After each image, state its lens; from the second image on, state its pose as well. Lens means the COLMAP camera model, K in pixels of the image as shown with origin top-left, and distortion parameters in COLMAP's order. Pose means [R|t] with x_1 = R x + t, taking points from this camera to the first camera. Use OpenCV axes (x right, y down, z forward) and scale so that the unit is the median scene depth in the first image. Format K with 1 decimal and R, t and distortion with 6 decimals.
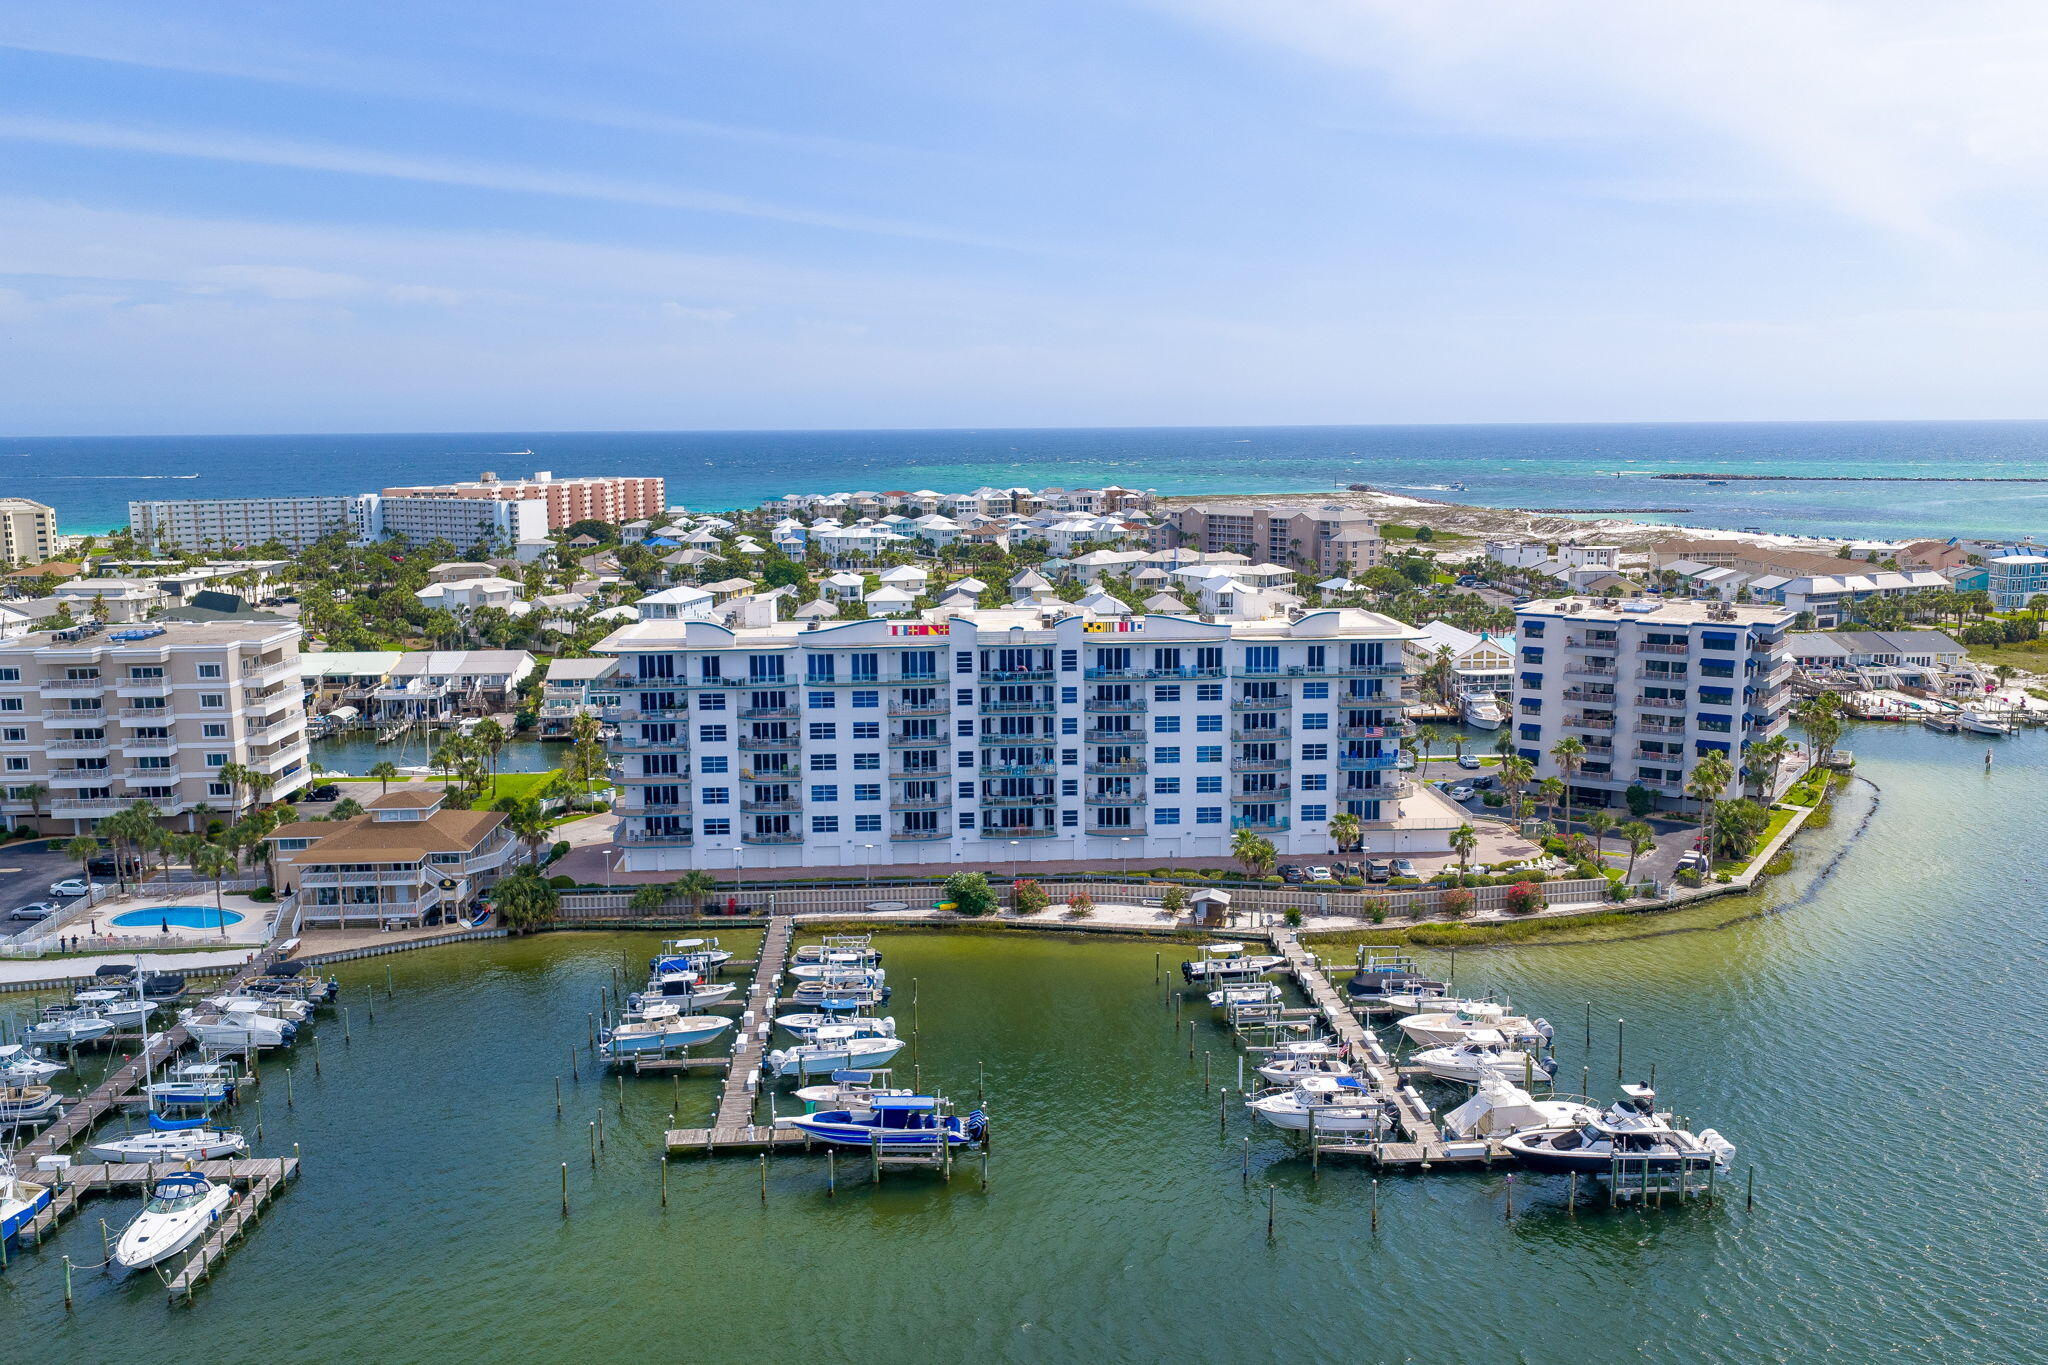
lens RADIAL K [[1685.0, 0, 1021.8], [0, 1685.0, 685.3], [0, 0, 1]] dist [0.016646, -0.032869]
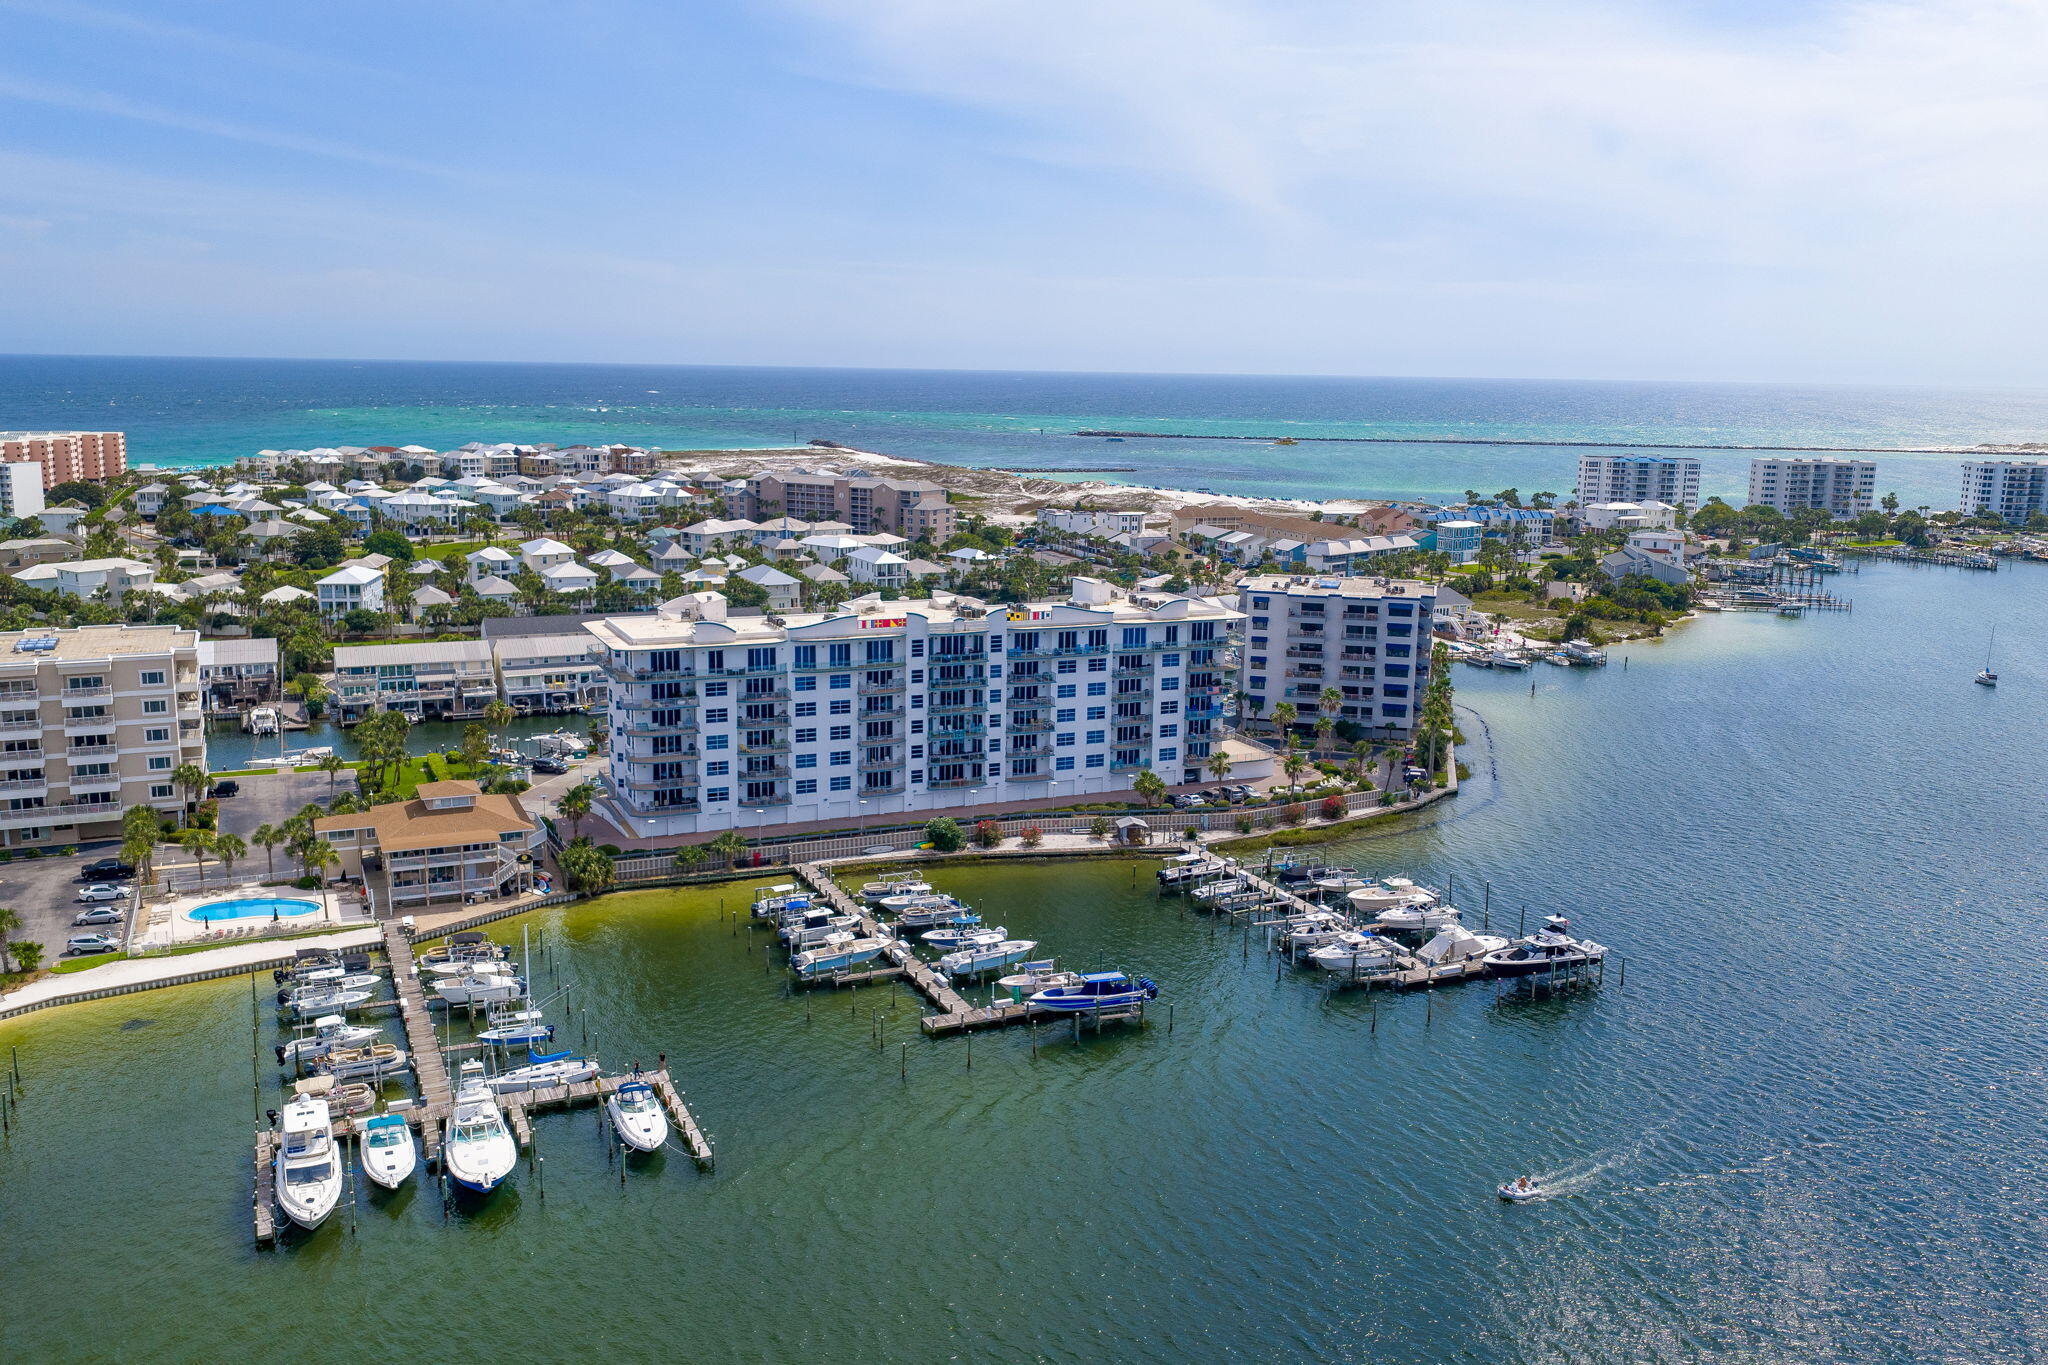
lens RADIAL K [[1685.0, 0, 1013.6], [0, 1685.0, 698.1], [0, 0, 1]] dist [0.016646, -0.032869]
pose [[0.936310, -0.044996, 0.348280, -0.392297], [0.030242, 0.998404, 0.047687, -0.033301], [-0.349870, -0.034117, 0.936177, -0.173961]]
